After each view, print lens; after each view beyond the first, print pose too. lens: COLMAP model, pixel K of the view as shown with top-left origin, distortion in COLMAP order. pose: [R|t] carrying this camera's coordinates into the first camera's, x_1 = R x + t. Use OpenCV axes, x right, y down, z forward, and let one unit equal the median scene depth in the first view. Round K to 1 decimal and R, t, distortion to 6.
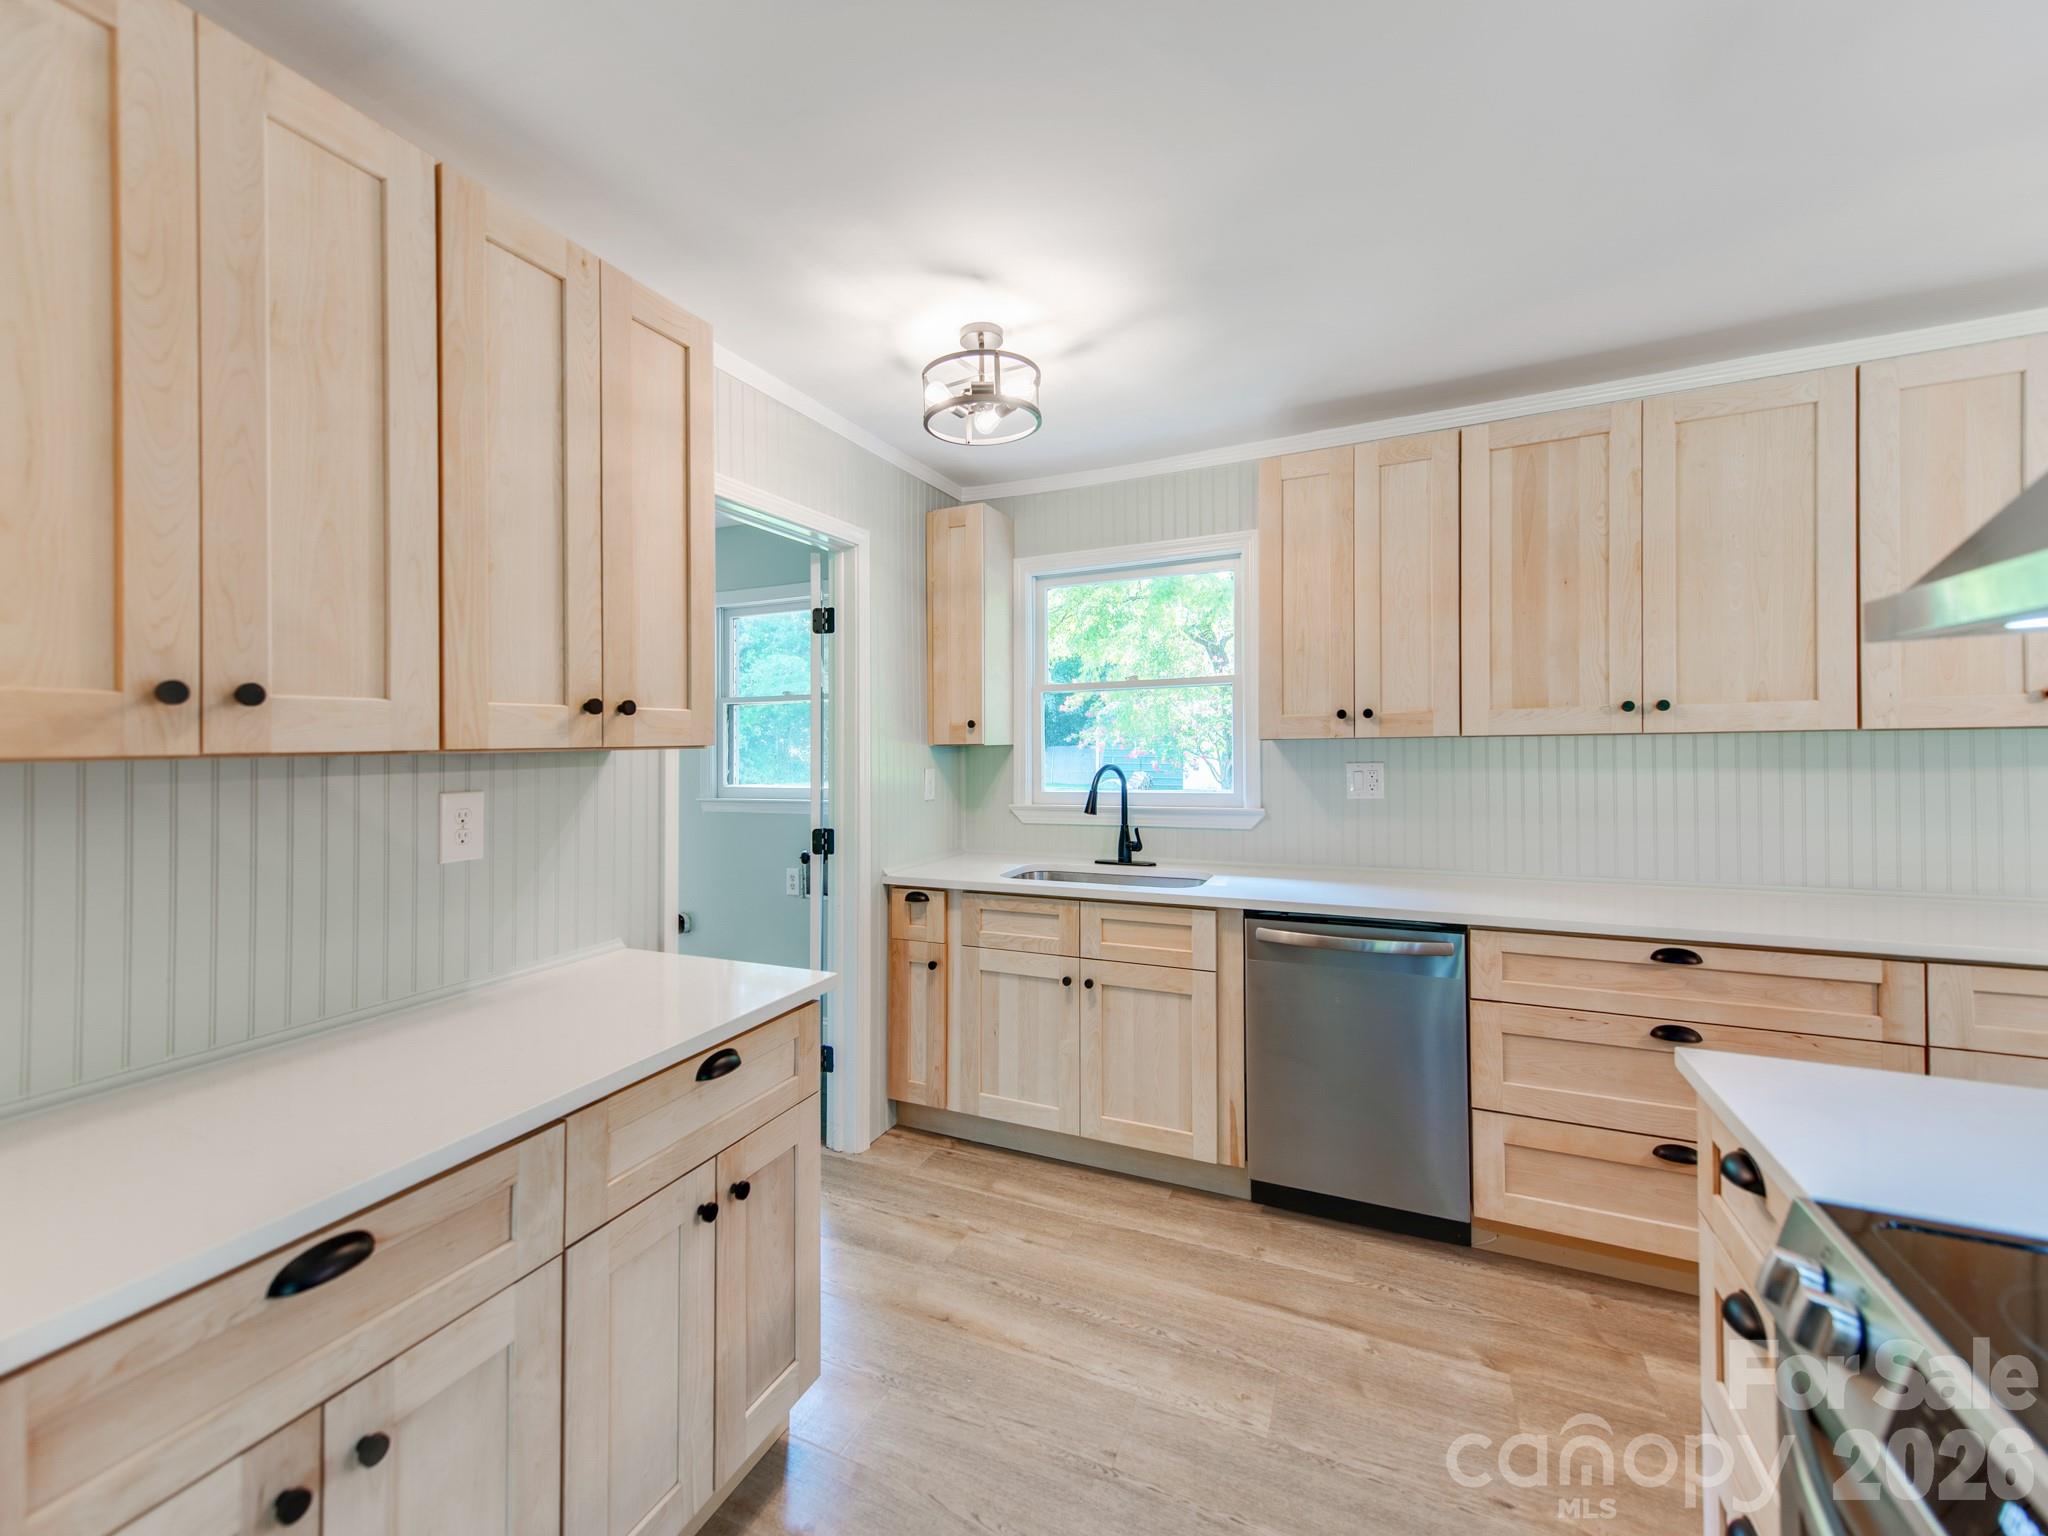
lens RADIAL K [[836.8, 0, 990.0], [0, 836.8, 738.5], [0, 0, 1]] dist [0.014756, -0.000459]
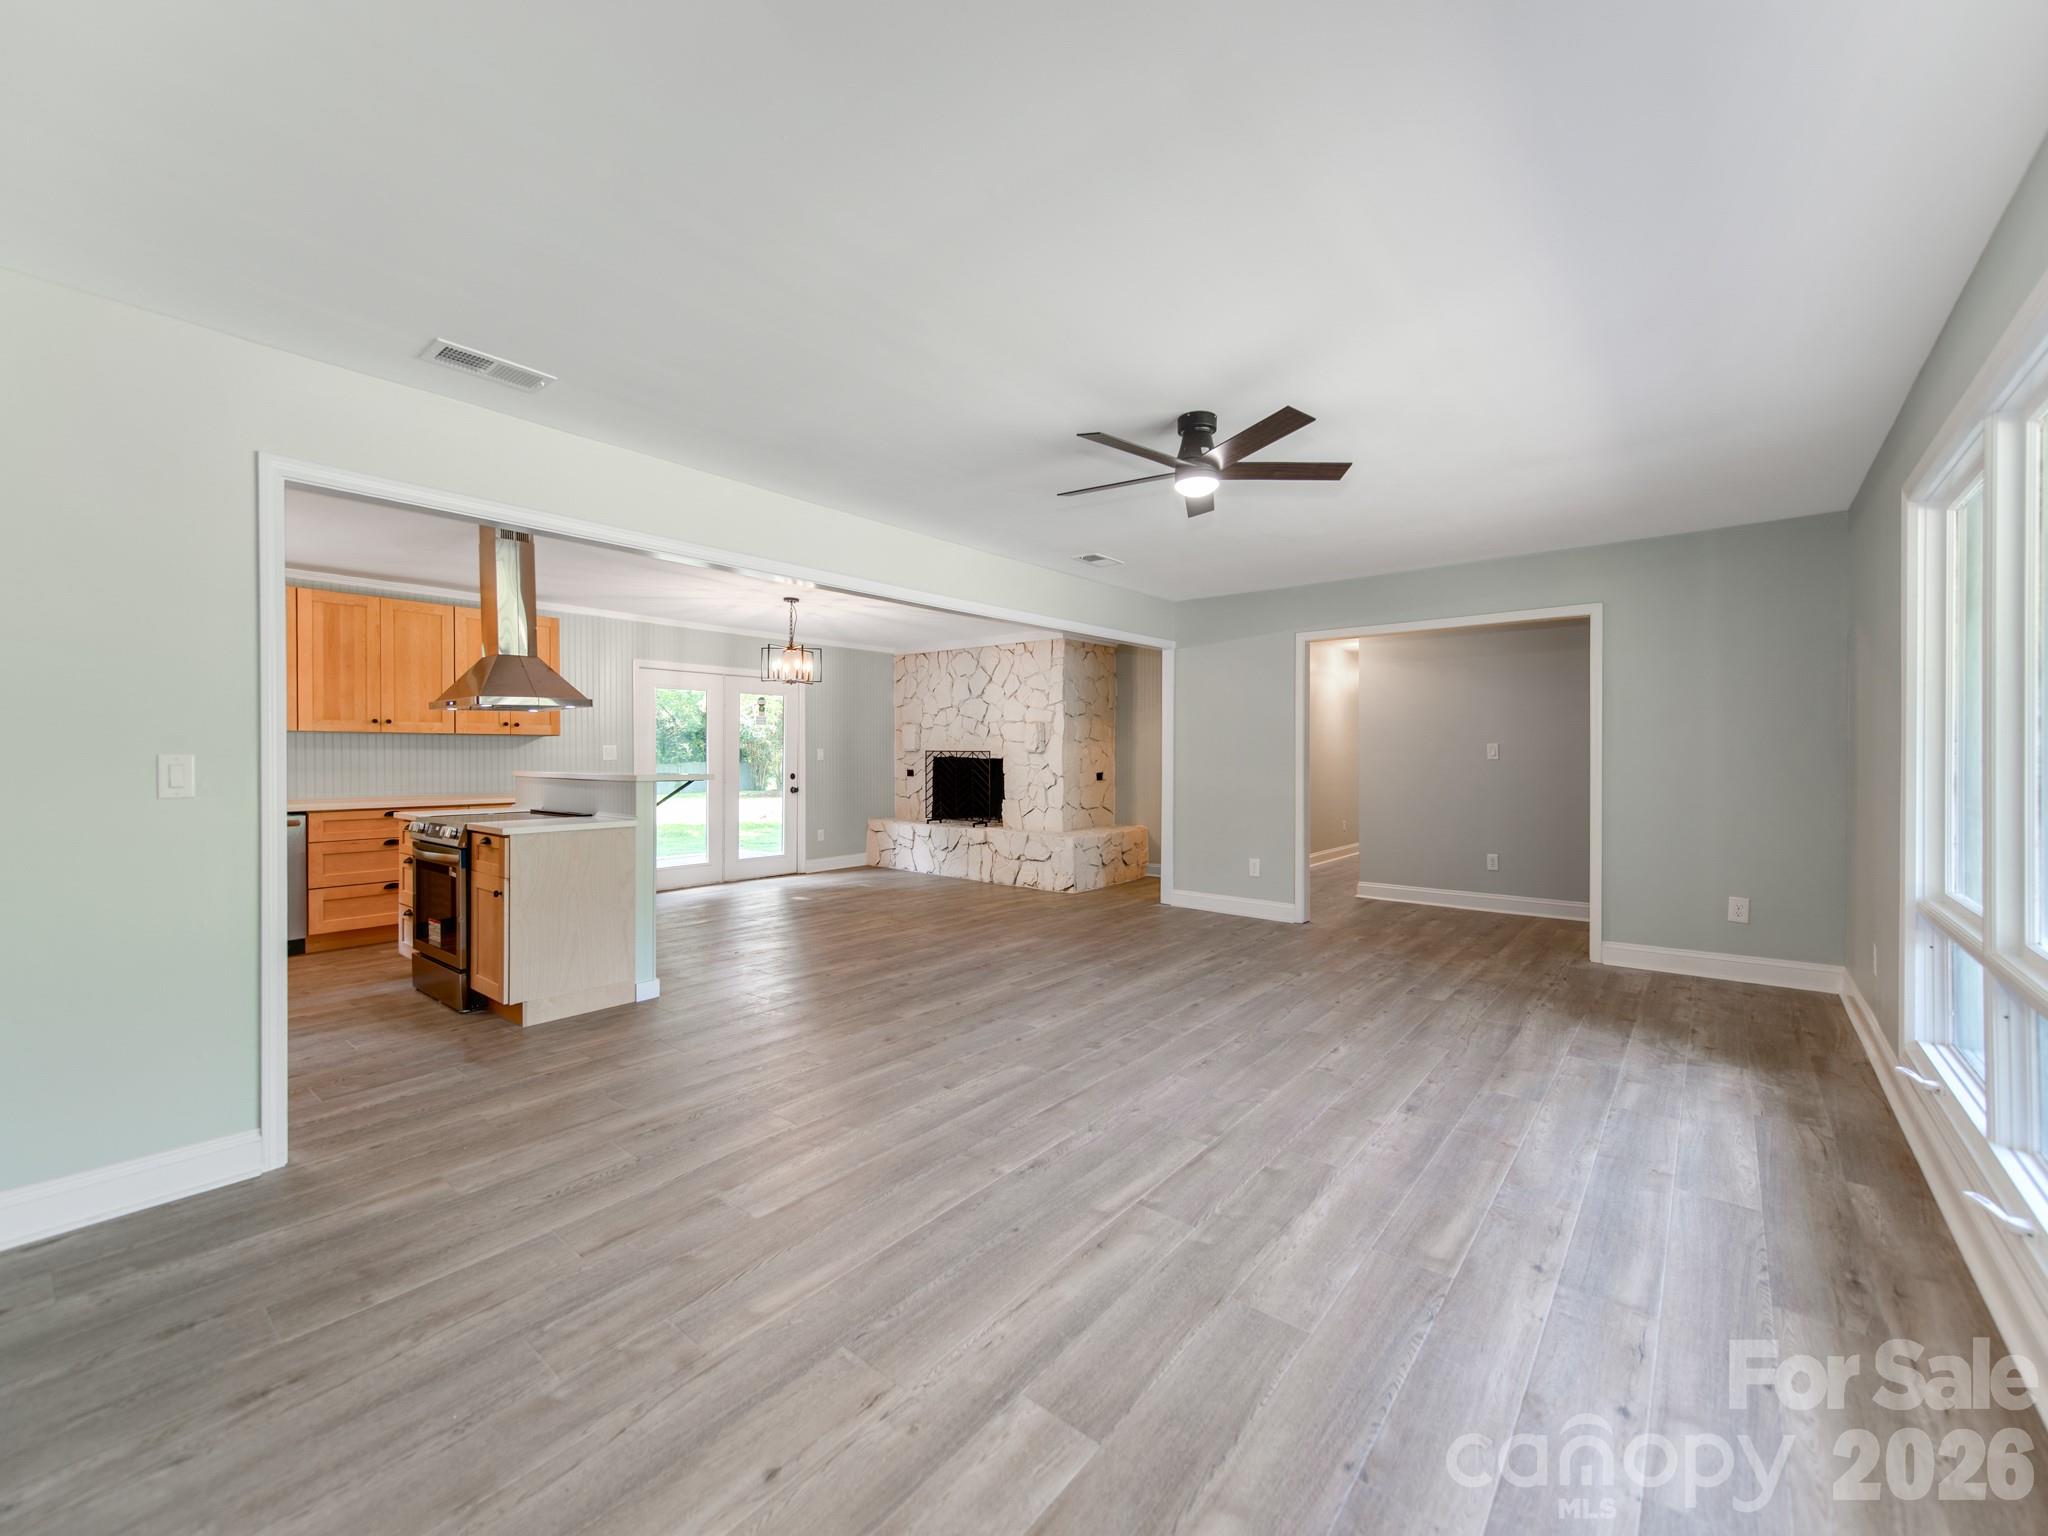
lens RADIAL K [[861.7, 0, 1024.0], [0, 861.7, 768.0], [0, 0, 1]] dist [0.026084, -0.000277]
pose [[0.253859, -0.000528, 0.967241, -1.190053], [-0.010919, 0.999935, 0.003411, 0.066935], [-0.967180, -0.011427, 0.253837, -1.432208]]
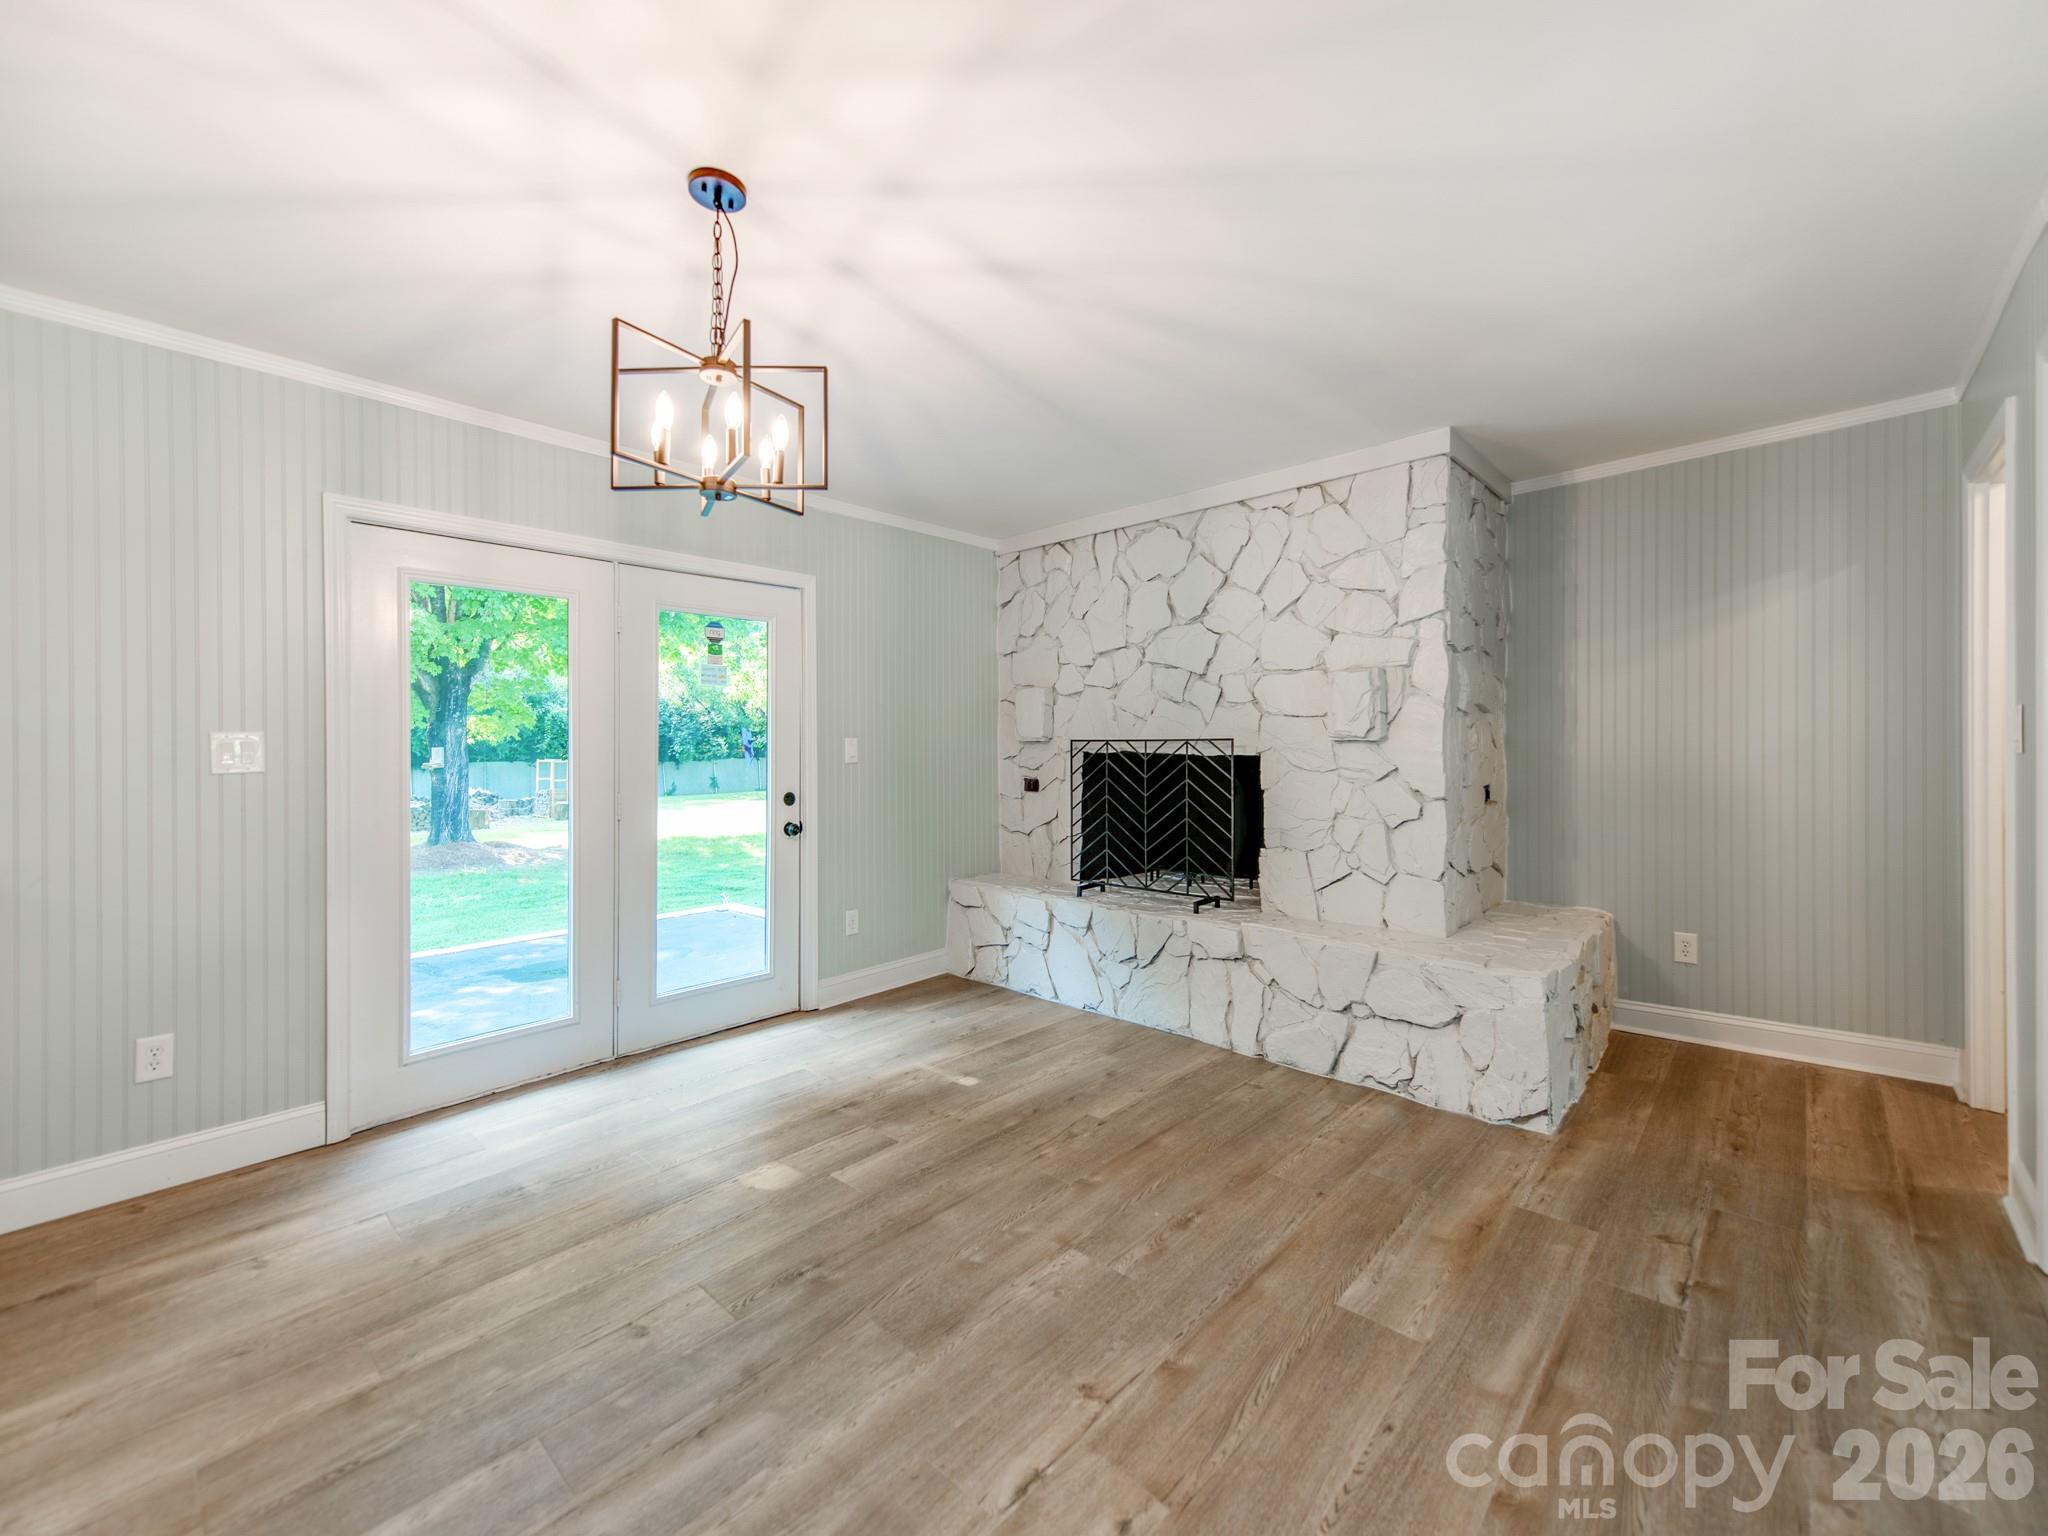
lens RADIAL K [[858.0, 0, 1045.1], [0, 858.0, 751.2], [0, 0, 1]] dist [0.021781, -0.000403]
pose [[0.283787, 0.008869, 0.958846, 0.671740], [-0.003072, 0.999960, -0.008340, 0.046388], [-0.958882, -0.000579, 0.283803, -0.486466]]
